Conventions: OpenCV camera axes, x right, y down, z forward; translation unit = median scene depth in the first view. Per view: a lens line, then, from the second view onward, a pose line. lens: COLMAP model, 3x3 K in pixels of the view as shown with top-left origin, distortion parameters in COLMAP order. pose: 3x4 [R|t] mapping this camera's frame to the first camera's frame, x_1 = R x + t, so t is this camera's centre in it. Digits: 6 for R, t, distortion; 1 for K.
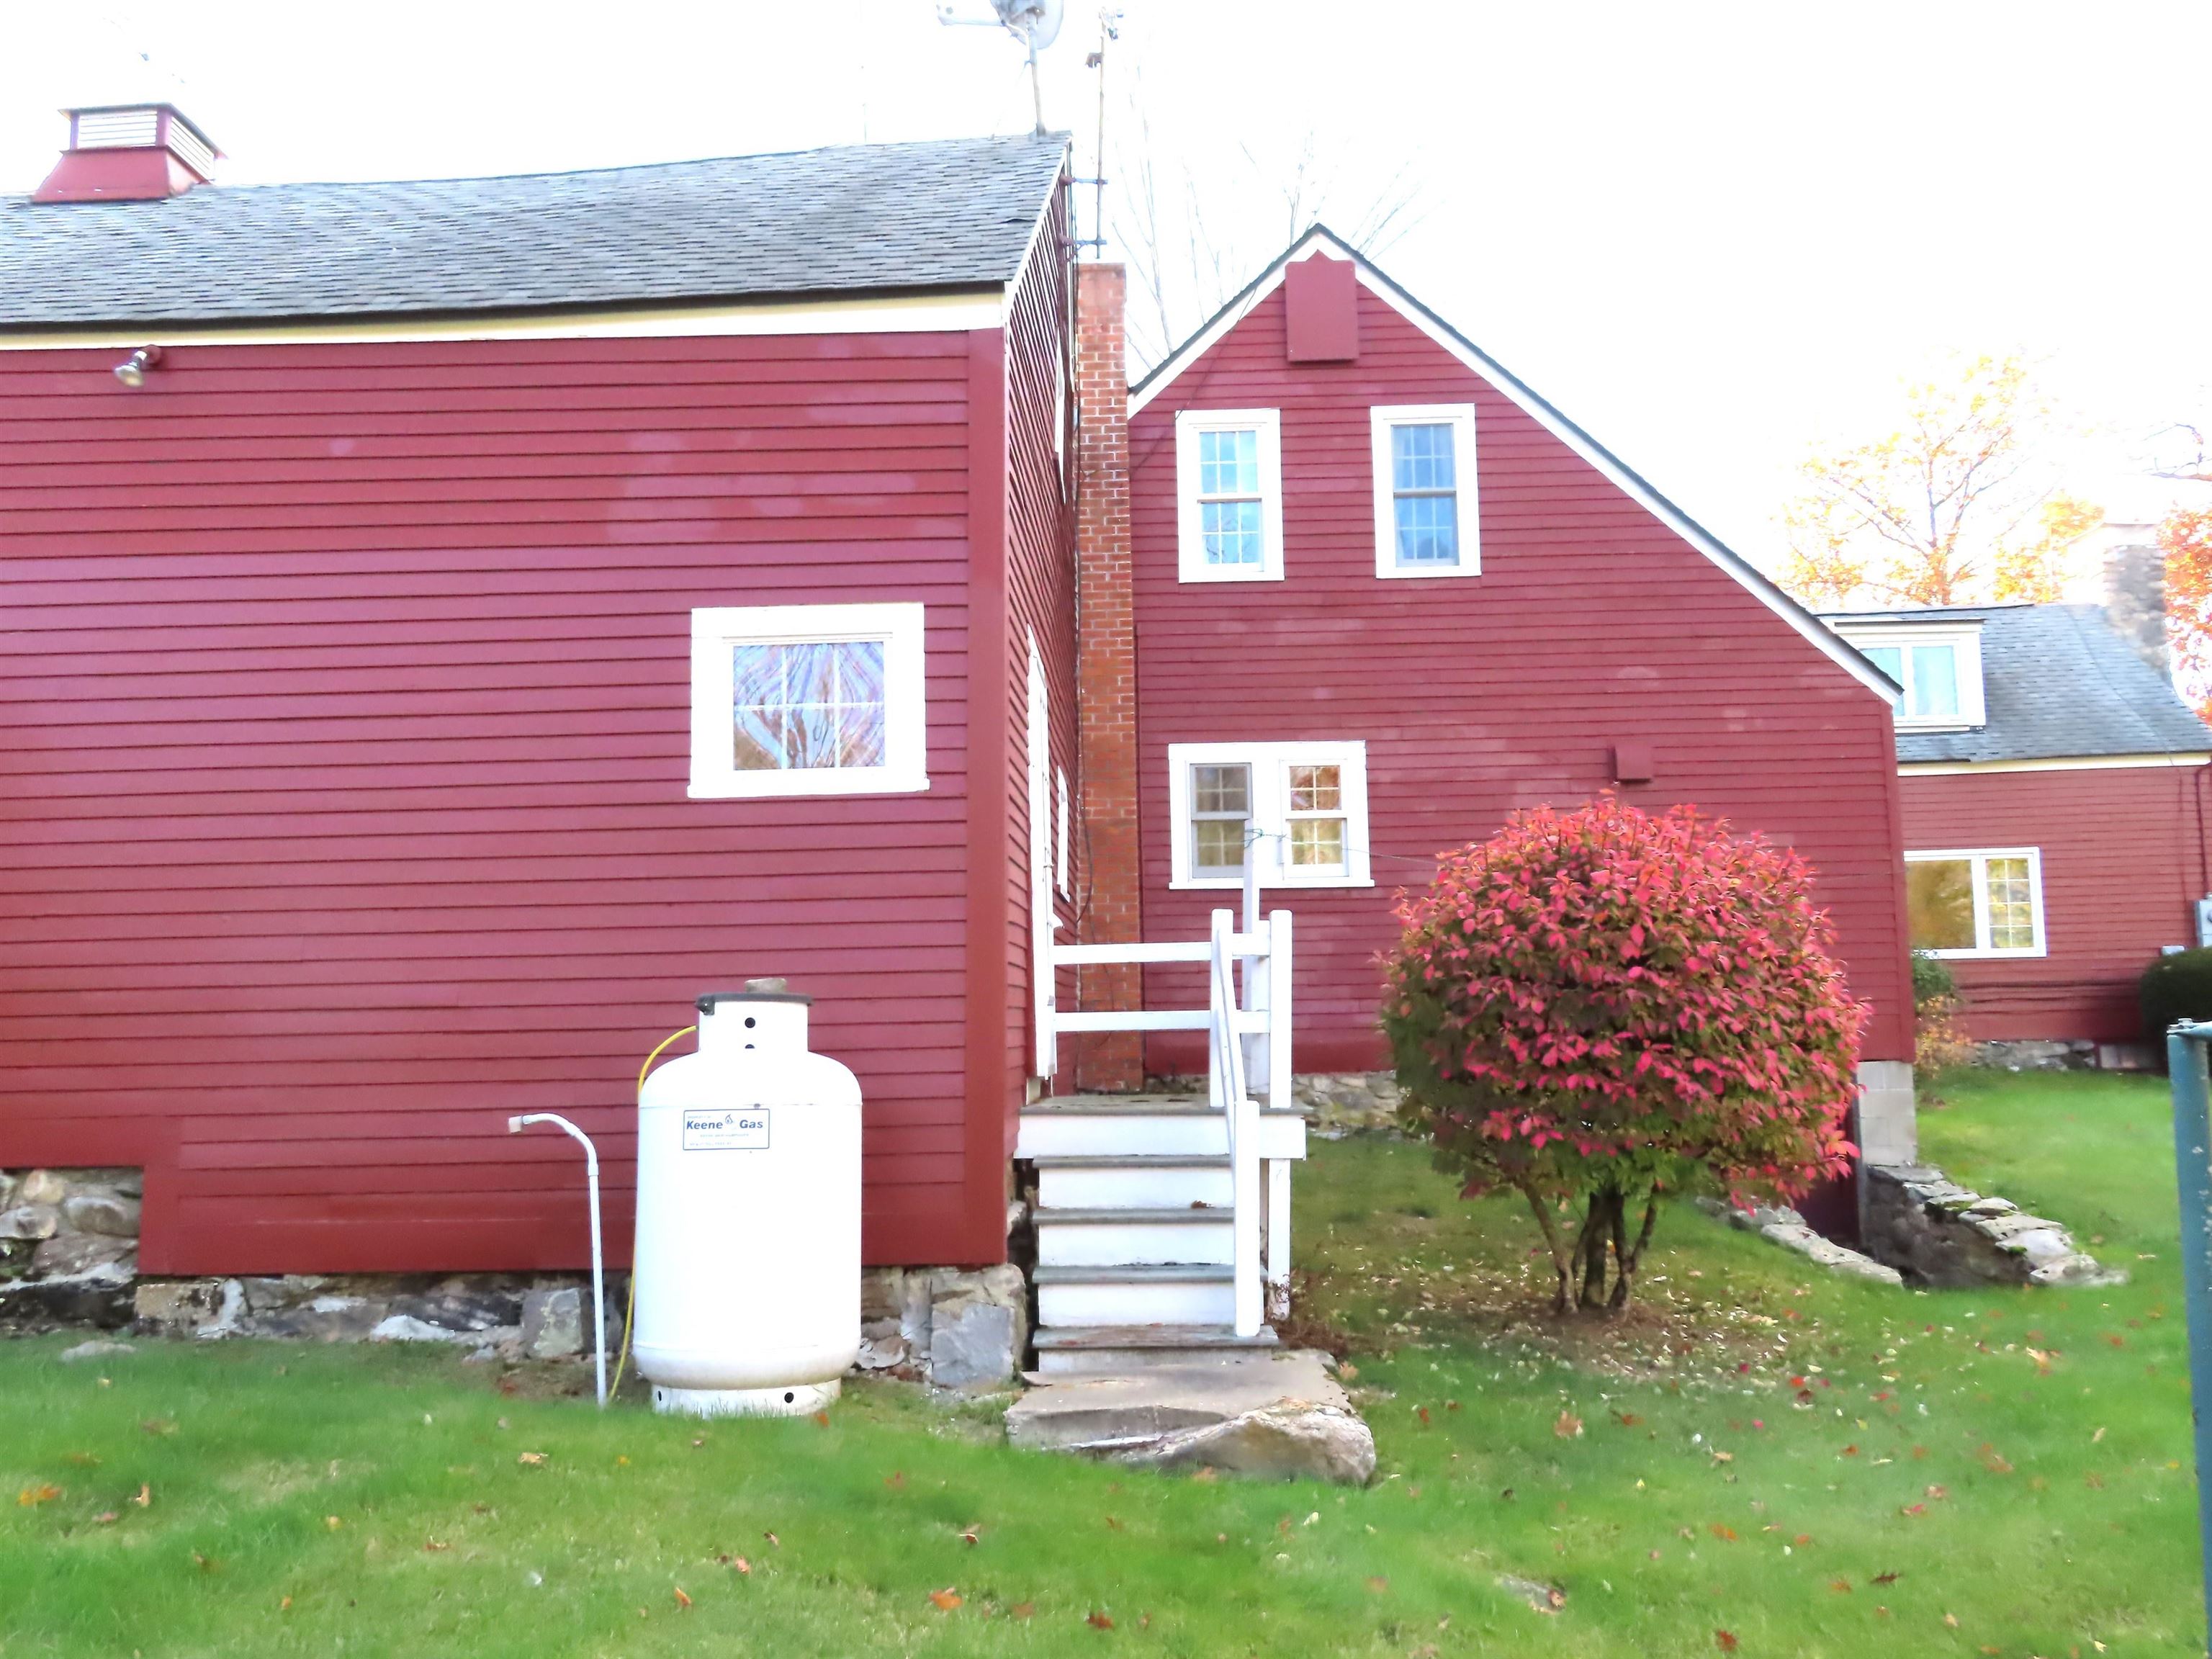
lens RADIAL K [[1833.6, 0, 1120.8], [0, 1833.6, 829.0], [0, 0, 1]] dist [-0.011640, 0.000186]
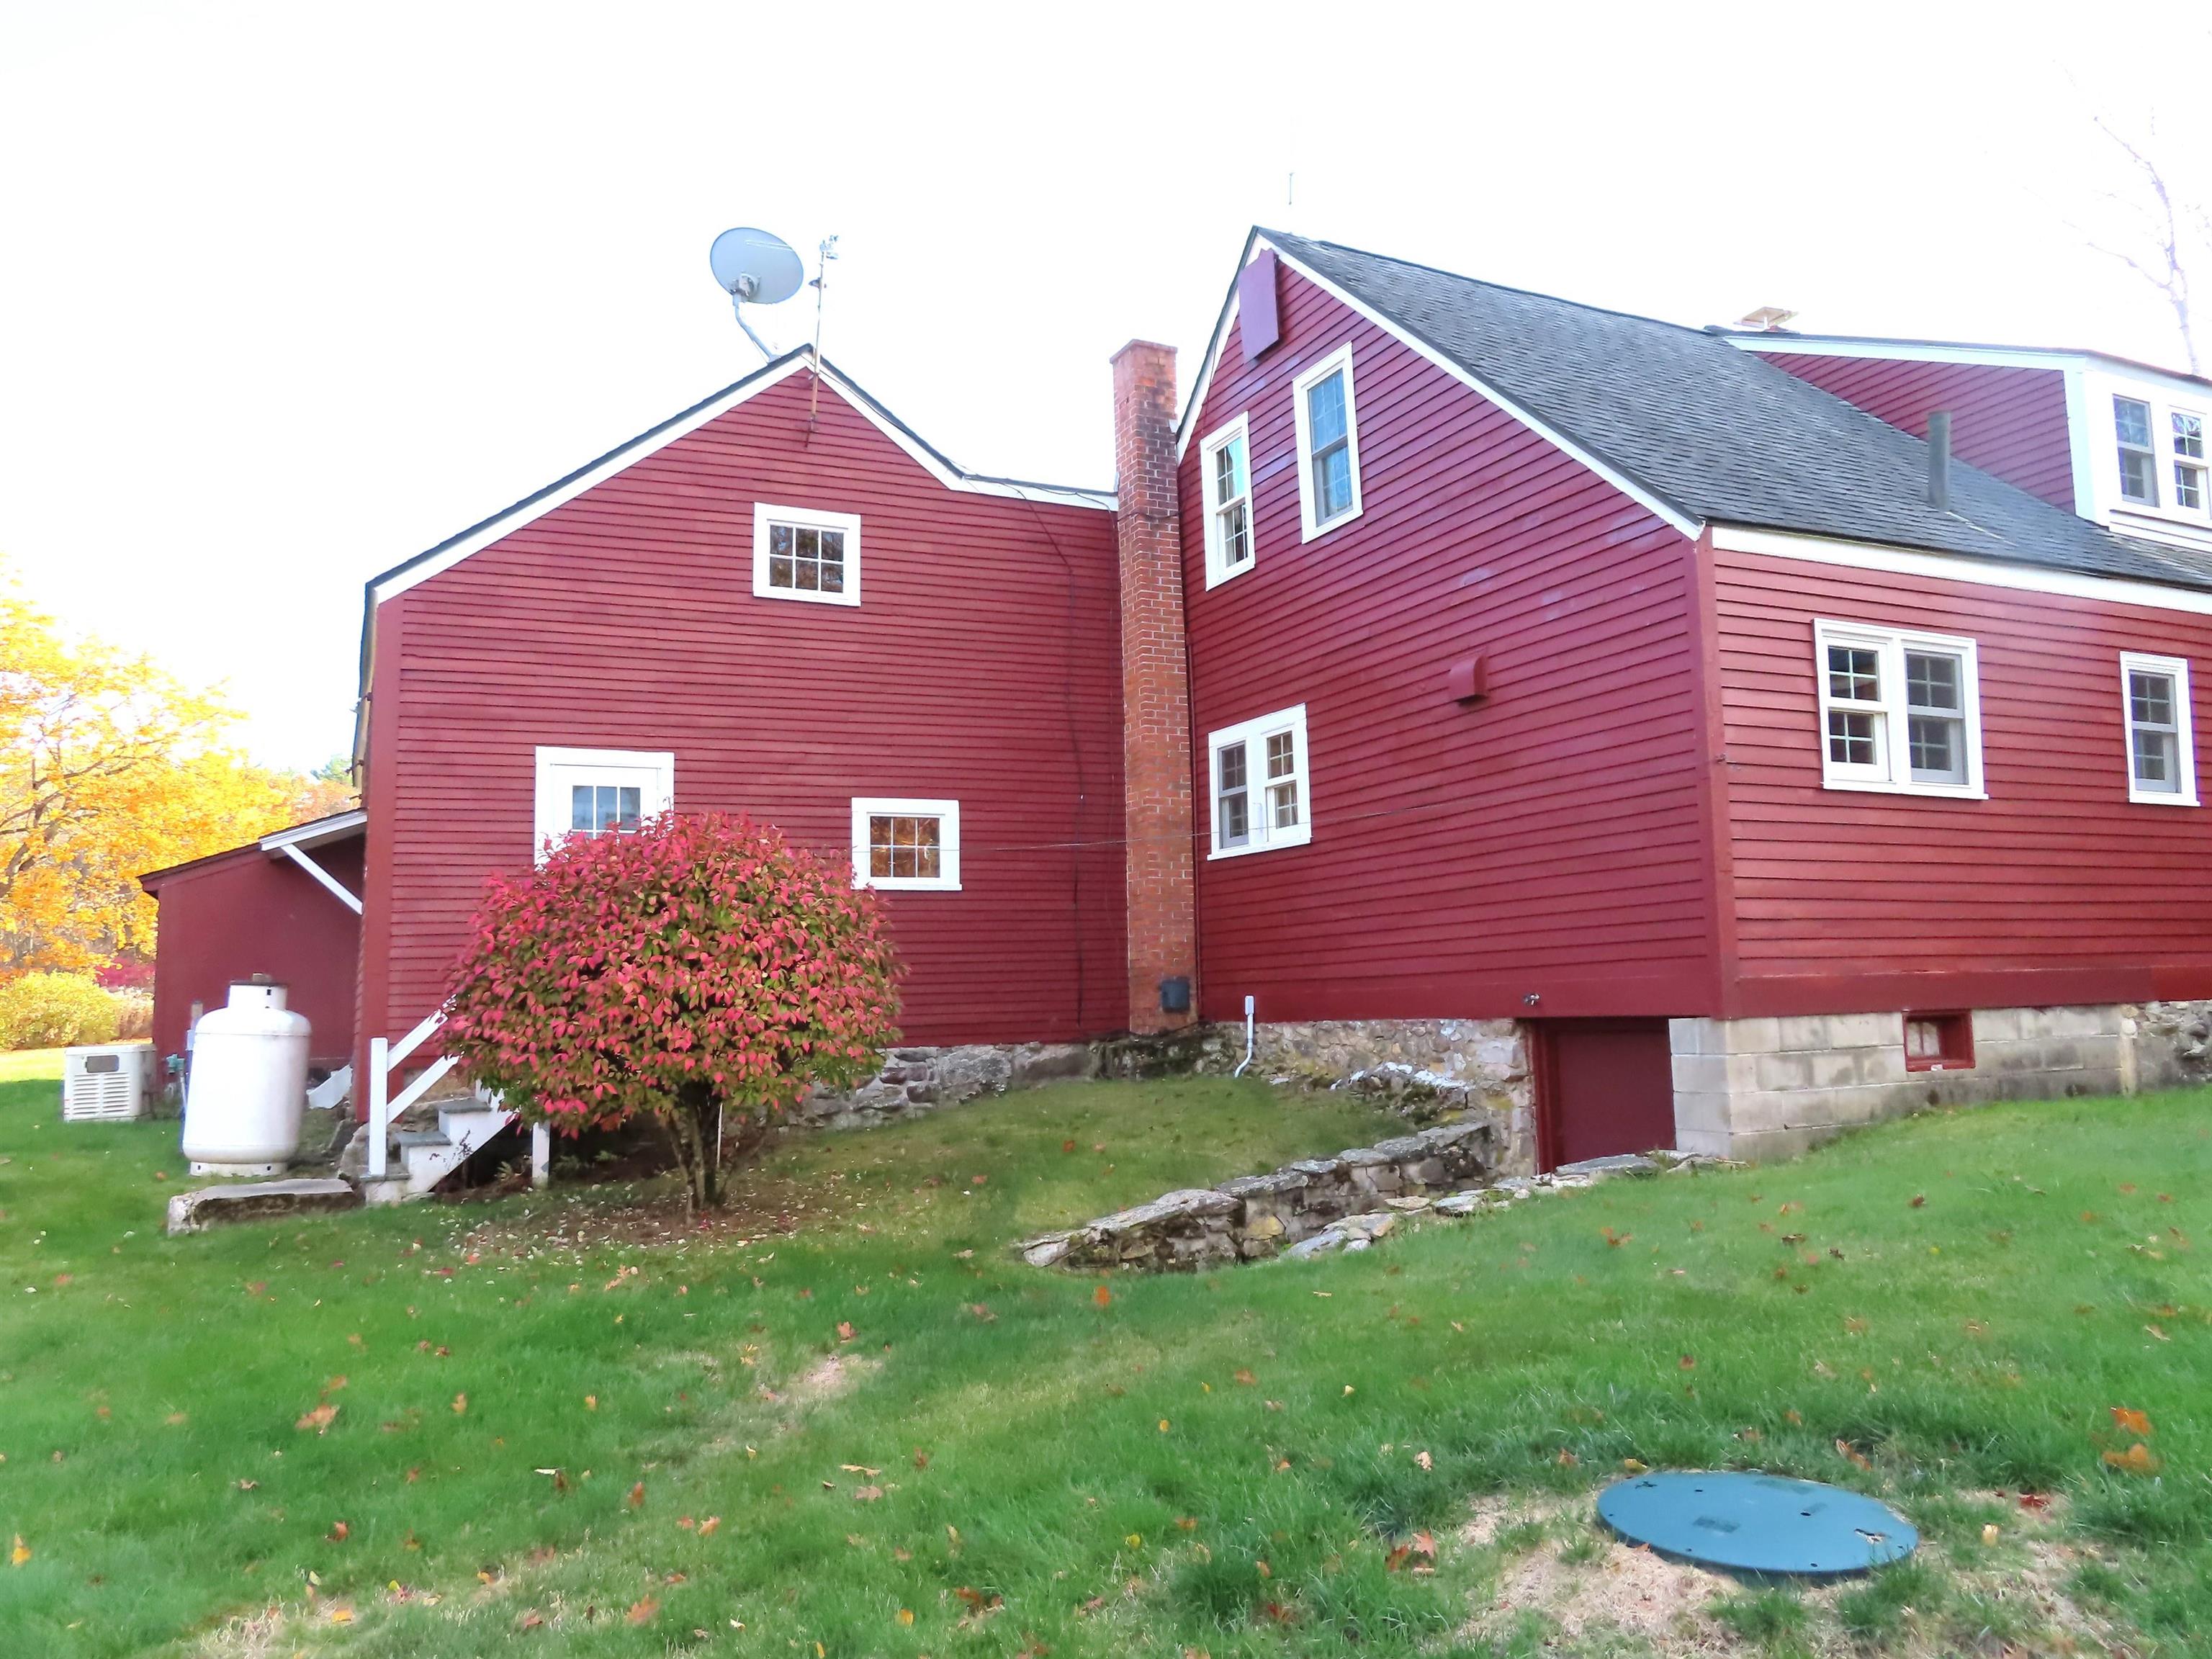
lens RADIAL K [[1594.0, 0, 1108.7], [0, 1594.0, 825.3], [0, 0, 1]] dist [-0.003866, 0.015654]
pose [[0.457624, -0.094818, -0.884075, 1.349076], [0.112502, 0.992481, -0.048210, 0.079561], [0.882000, -0.077398, 0.464851, 0.737406]]
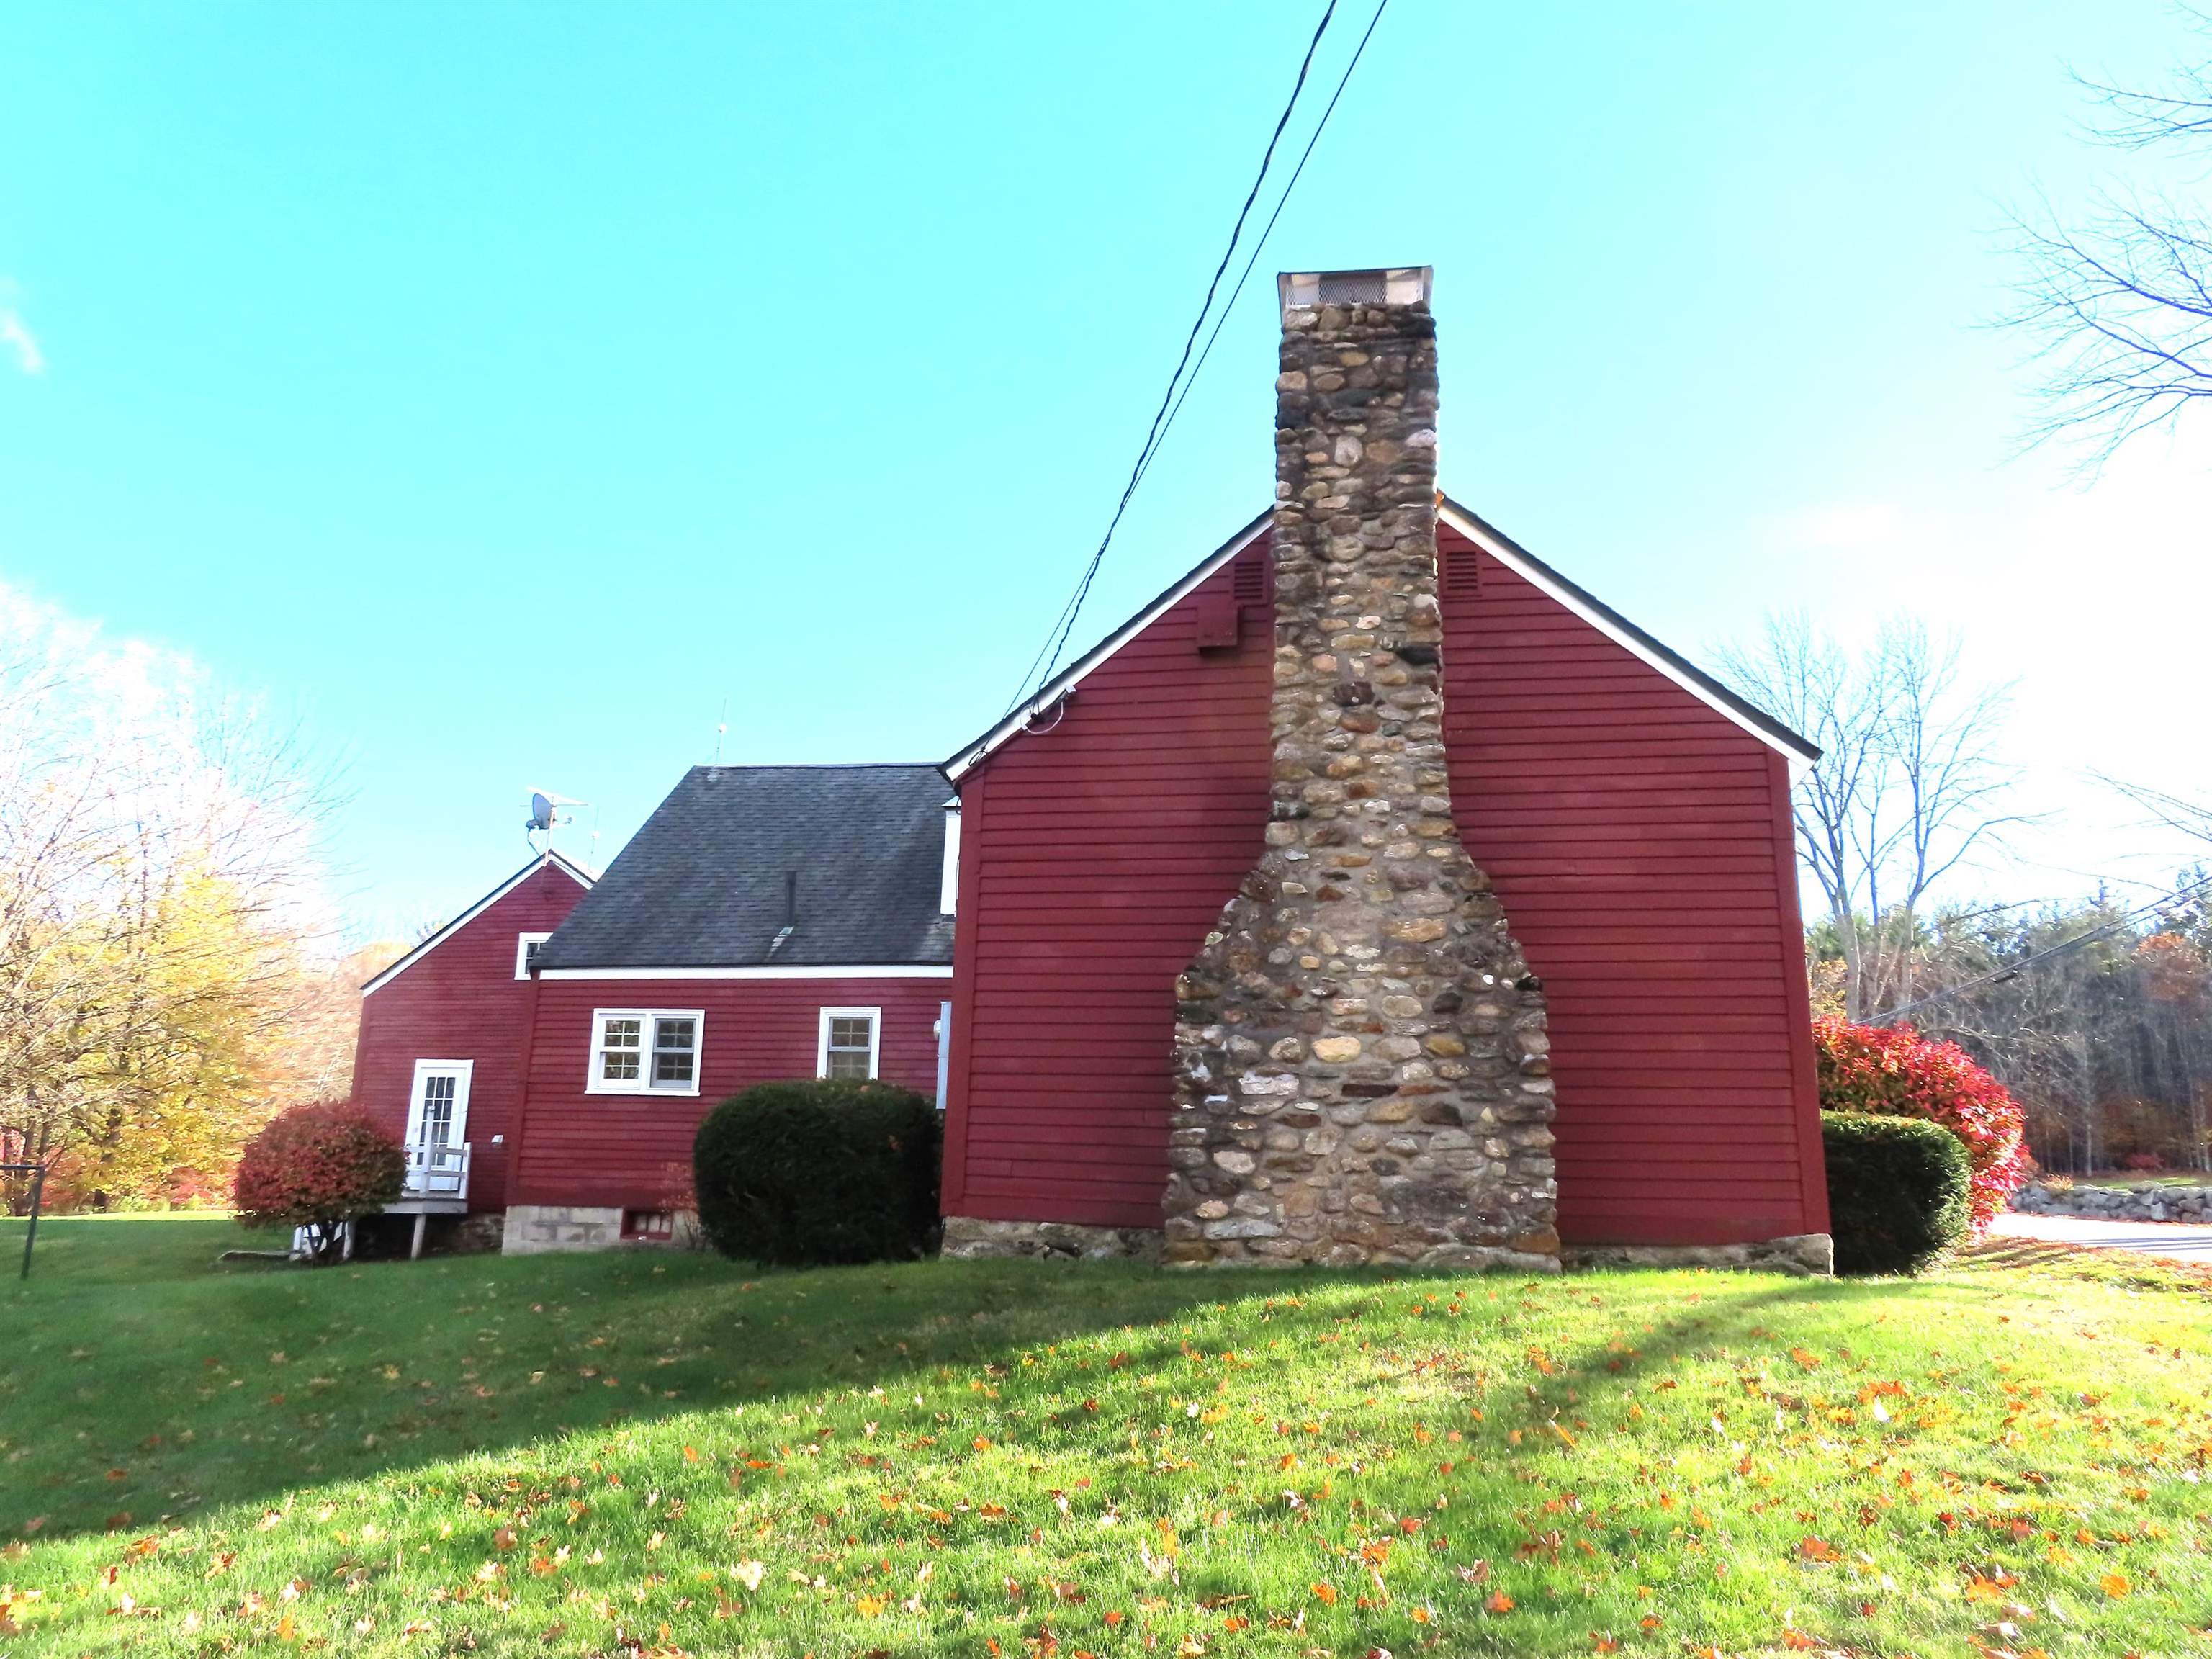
lens RADIAL K [[1594.0, 0, 1108.7], [0, 1594.0, 825.3], [0, 0, 1]] dist [-0.003866, 0.015654]
pose [[-0.159912, -0.215705, -0.963276, 2.656230], [0.084360, 0.969277, -0.231053, 0.261327], [0.983520, -0.118210, -0.136802, 2.651239]]
